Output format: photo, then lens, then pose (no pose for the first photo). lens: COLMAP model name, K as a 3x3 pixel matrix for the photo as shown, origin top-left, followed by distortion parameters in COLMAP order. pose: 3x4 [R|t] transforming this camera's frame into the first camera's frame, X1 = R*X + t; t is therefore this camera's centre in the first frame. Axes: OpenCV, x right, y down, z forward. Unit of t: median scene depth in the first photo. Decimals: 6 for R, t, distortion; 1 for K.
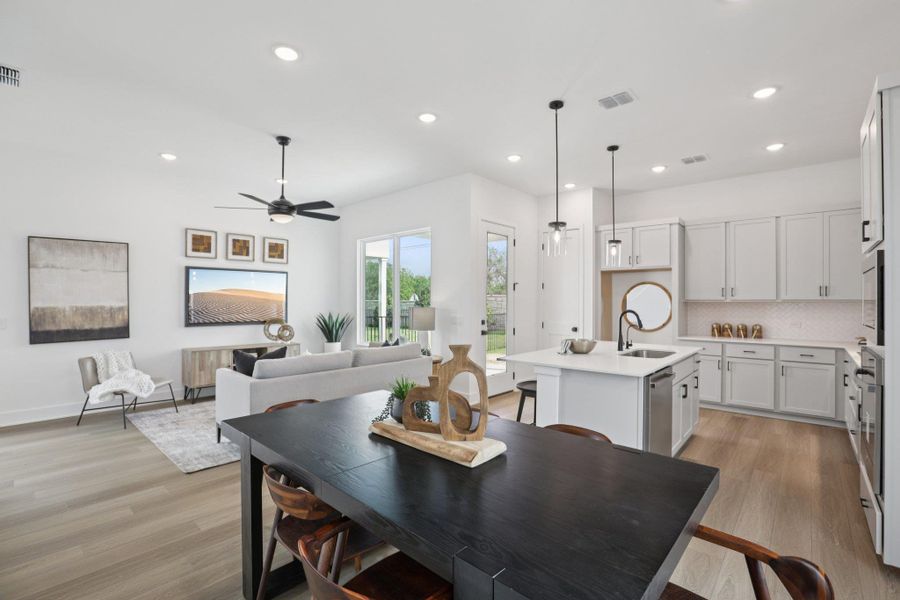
lens RADIAL K [[406.8, 0, 454.8], [0, 406.8, 298.7], [0, 0, 1]] dist [-0.044520, 0.016293]
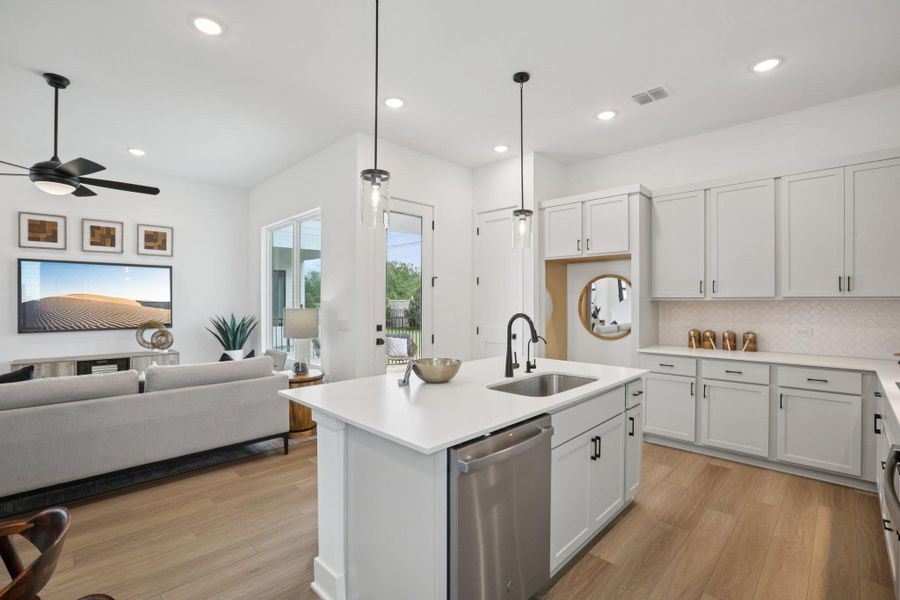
lens RADIAL K [[405.6, 0, 454.4], [0, 405.6, 301.8], [0, 0, 1]] dist [-0.044467, 0.014551]
pose [[0.998689, -0.002872, -0.051105, 0.277754], [0.003349, 0.999952, 0.009245, 0.002312], [0.051076, -0.009404, 0.998651, 0.273465]]
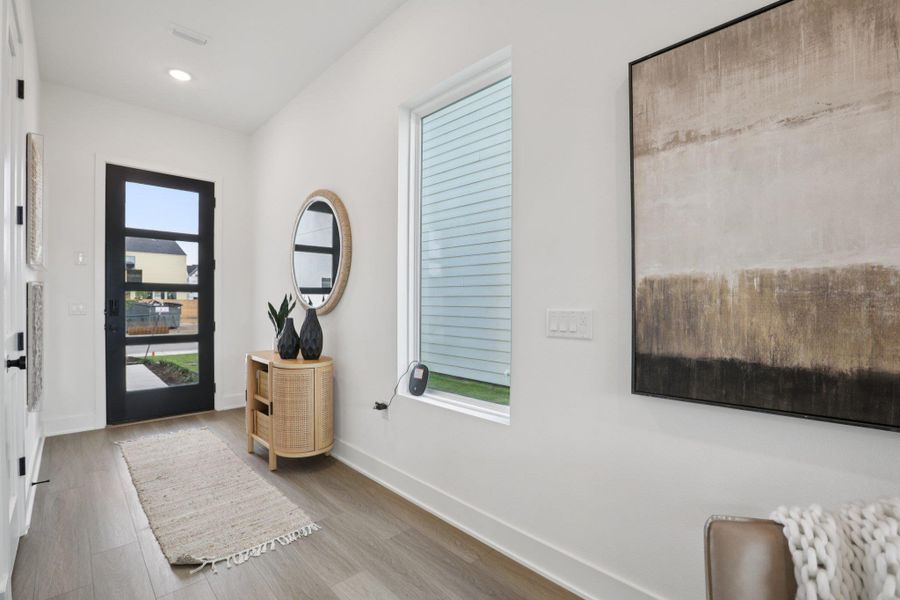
lens RADIAL K [[416.6, 0, 453.2], [0, 416.6, 304.5], [0, 0, 1]] dist [-0.065378, 0.029825]
pose [[-0.072893, 0.009173, -0.997298, -0.635899], [-0.000757, 0.999957, 0.009252, 0.034436], [0.997339, 0.001429, -0.072883, 0.763924]]
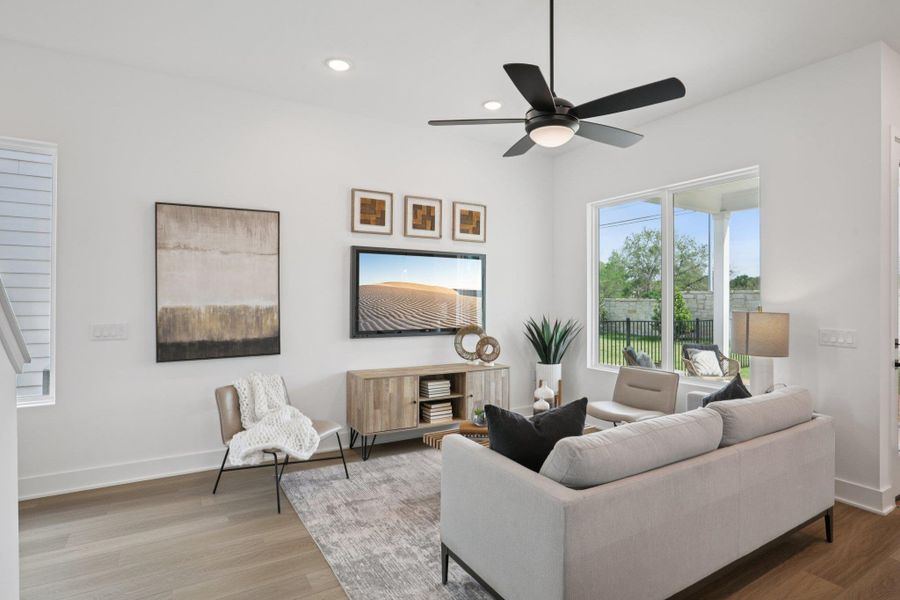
lens RADIAL K [[473.9, 0, 453.6], [0, 473.9, 296.7], [0, 0, 1]] dist [-0.016146, 0.000537]
pose [[0.954404, 0.002511, -0.298509, -0.308152], [-0.002301, 0.999997, 0.001055, 0.000930], [0.298510, -0.000320, 0.954406, 0.334403]]
